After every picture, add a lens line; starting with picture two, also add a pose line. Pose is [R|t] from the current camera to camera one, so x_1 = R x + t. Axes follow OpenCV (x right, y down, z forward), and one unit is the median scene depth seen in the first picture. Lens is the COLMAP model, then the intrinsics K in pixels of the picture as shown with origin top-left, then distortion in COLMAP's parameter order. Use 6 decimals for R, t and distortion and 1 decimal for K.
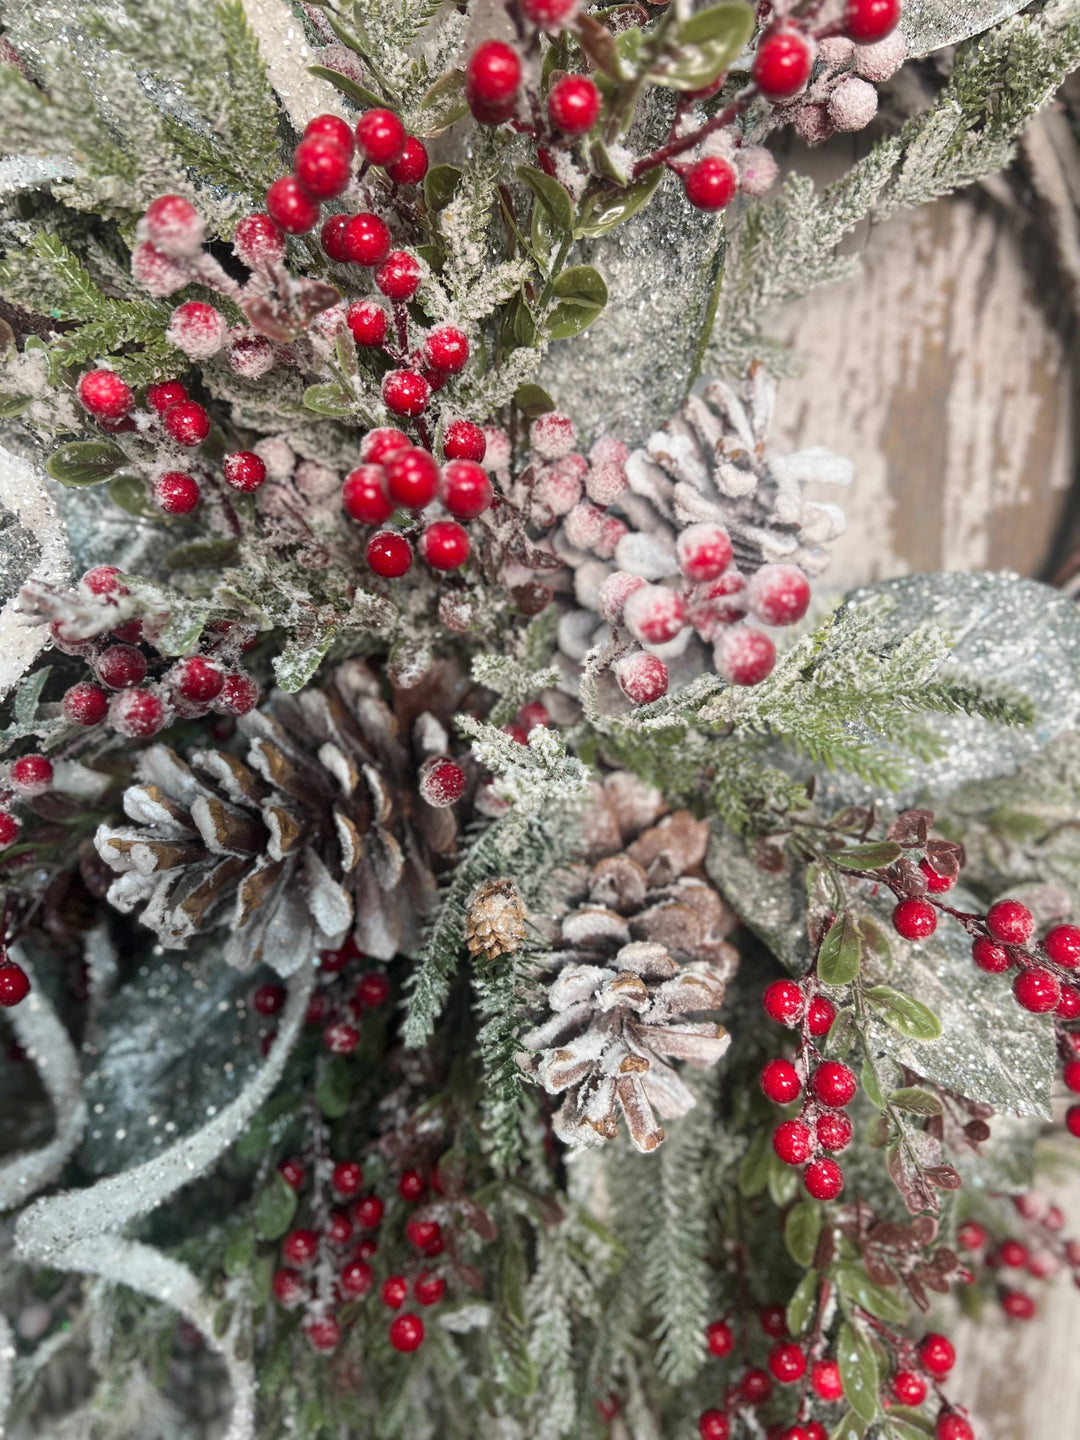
lens RADIAL K [[1109.7, 0, 558.1], [0, 1109.7, 720.3], [0, 0, 1]] dist [0.032287, -0.049915]
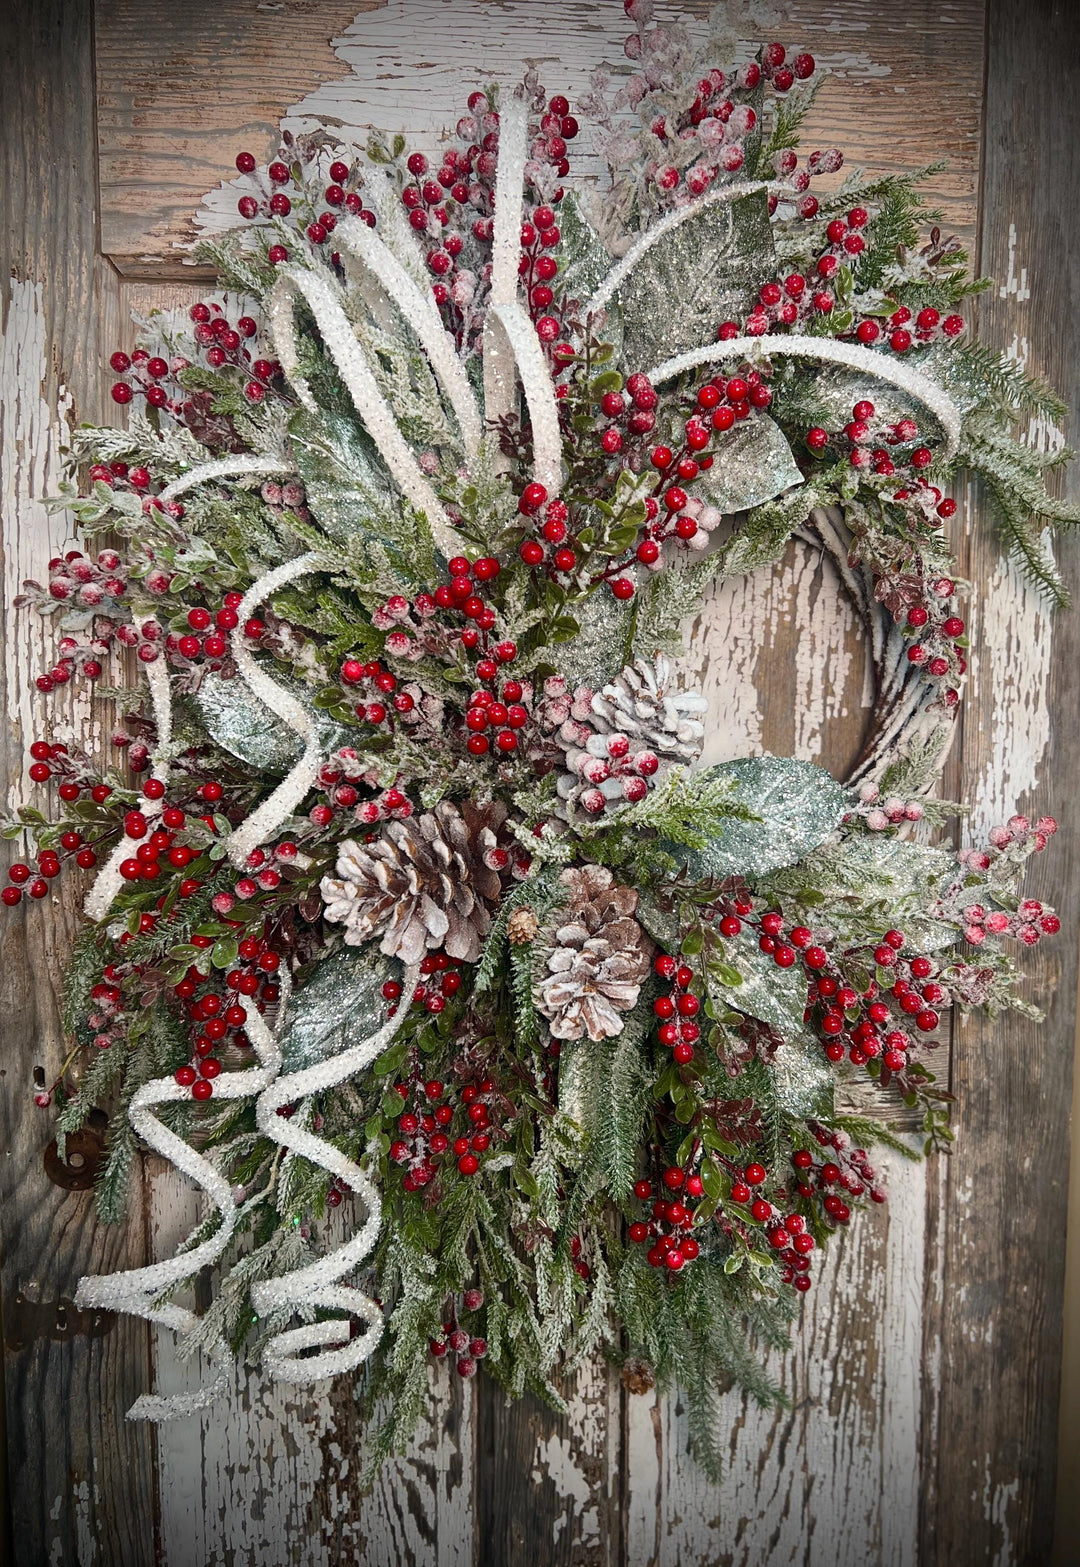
lens RADIAL K [[1232.0, 0, 576.1], [0, 1232.0, 816.5], [0, 0, 1]] dist [0.047462, -0.057528]
pose [[0.999857, 0.013126, 0.010628, 0.011920], [-0.012146, 0.996085, -0.087557, 0.154216], [-0.011736, 0.087415, 0.996103, -1.066110]]
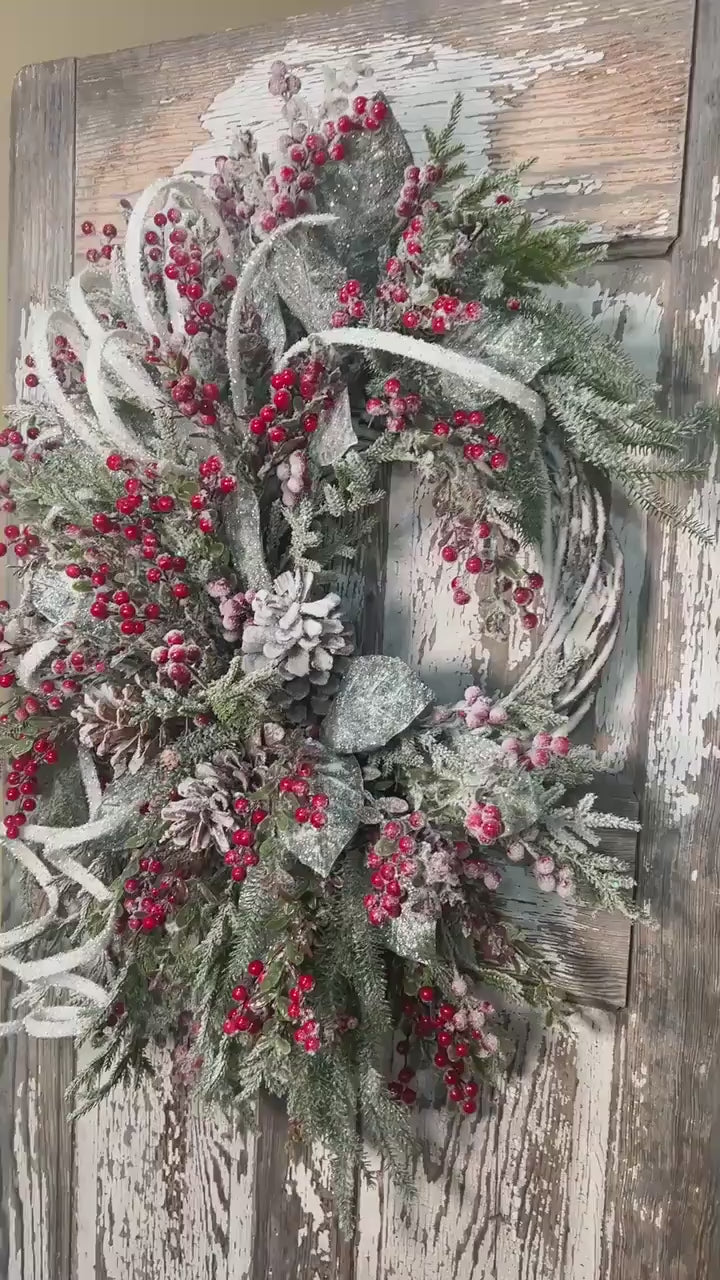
lens RADIAL K [[1107.5, 0, 358.5], [0, 1107.5, 638.7], [0, 0, 1]] dist [0.077418, -0.123455]
pose [[0.833568, 0.111269, -0.541095, 1.570956], [-0.156145, 0.987019, -0.037578, -0.075822], [0.529889, 0.115813, 0.840122, -0.971870]]
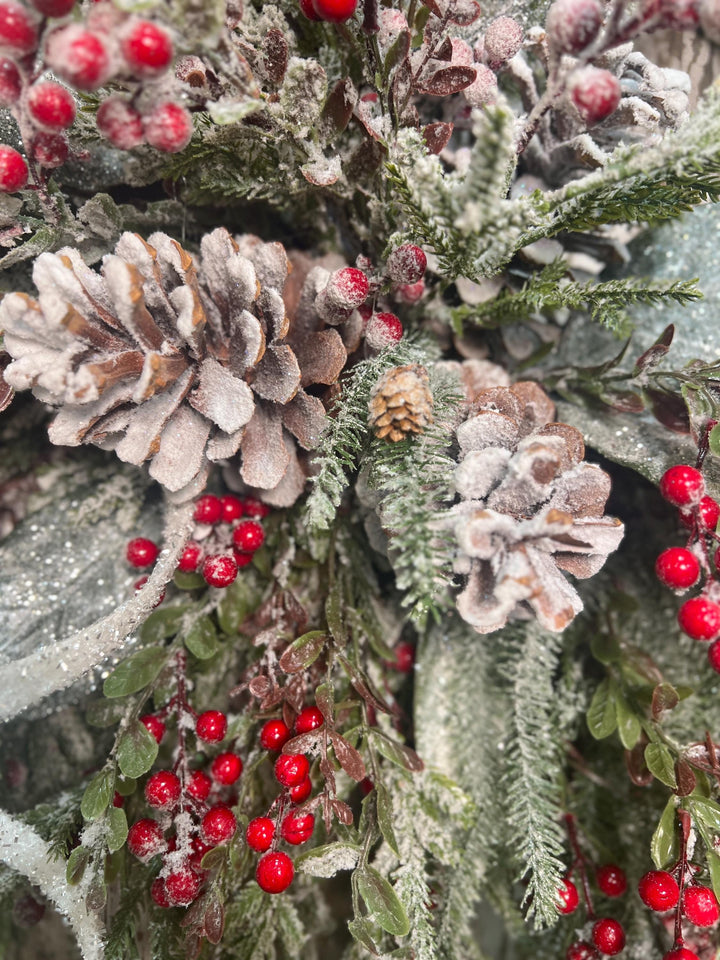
lens RADIAL K [[739.8, 0, 362.3], [0, 739.8, 484.2], [0, 0, 1]] dist [0.032287, -0.049915]
pose [[0.993628, 0.041135, 0.104936, -0.140915], [-0.023980, 0.986860, -0.159786, 0.316723], [-0.110130, 0.156252, 0.981558, 0.306920]]
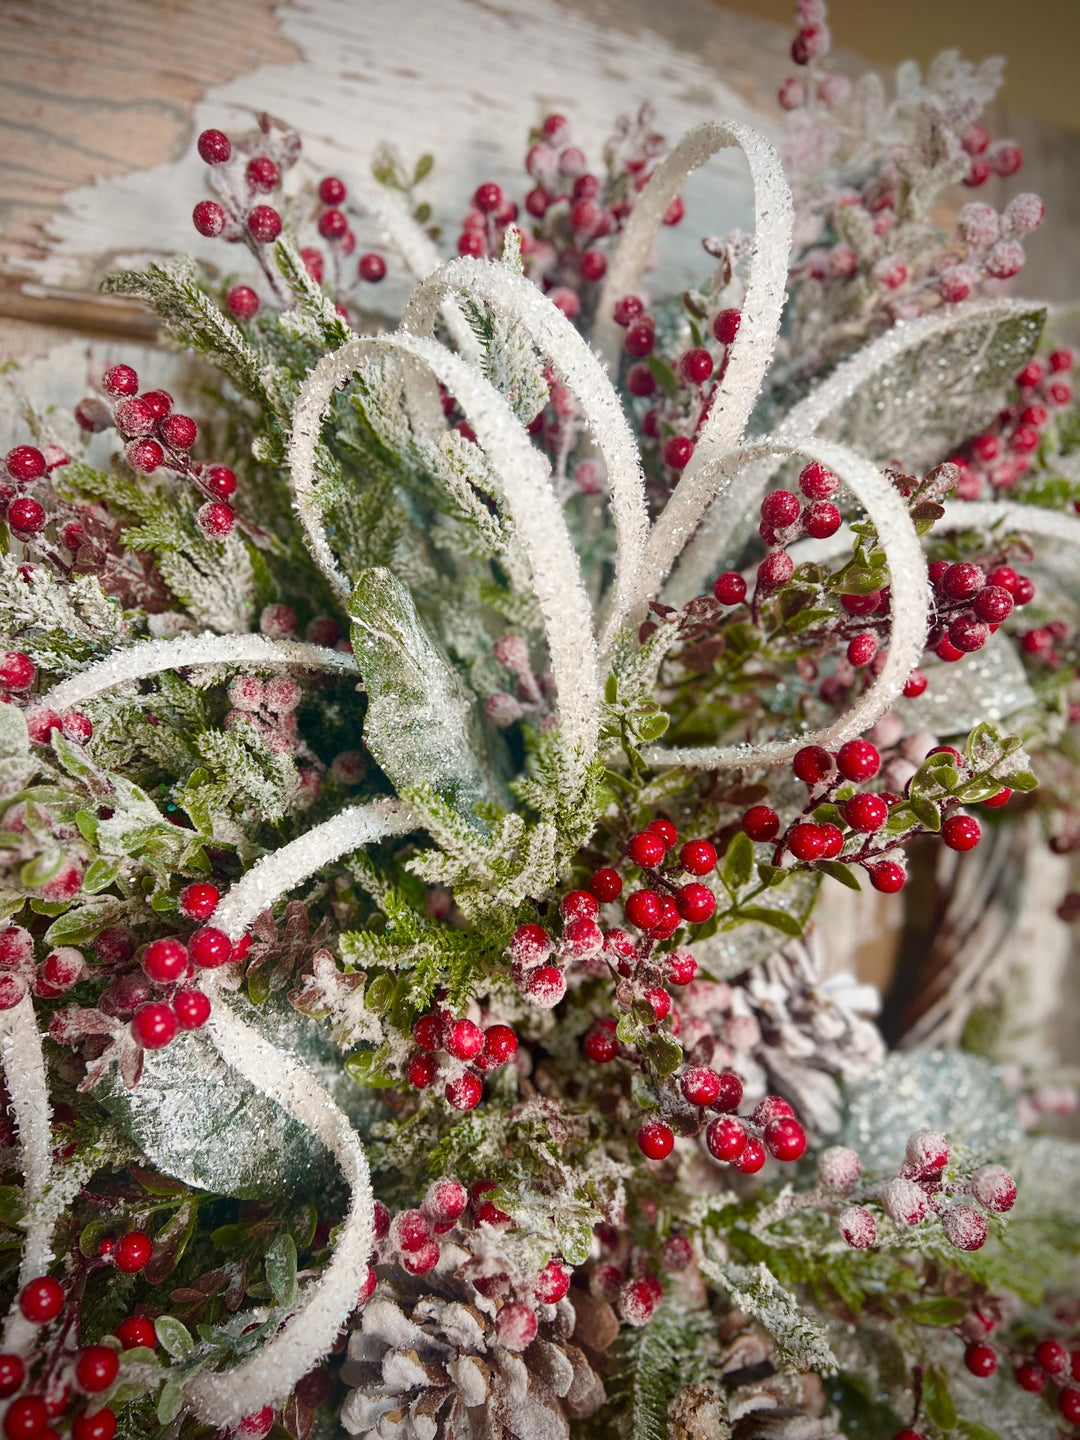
lens RADIAL K [[1109.7, 0, 549.6], [0, 1109.7, 719.7], [0, 0, 1]] dist [0.032287, -0.049915]
pose [[0.934110, 0.023457, 0.356213, -0.567180], [0.046796, 0.981182, -0.187327, -0.300957], [-0.353904, 0.191654, 0.915435, -0.161408]]
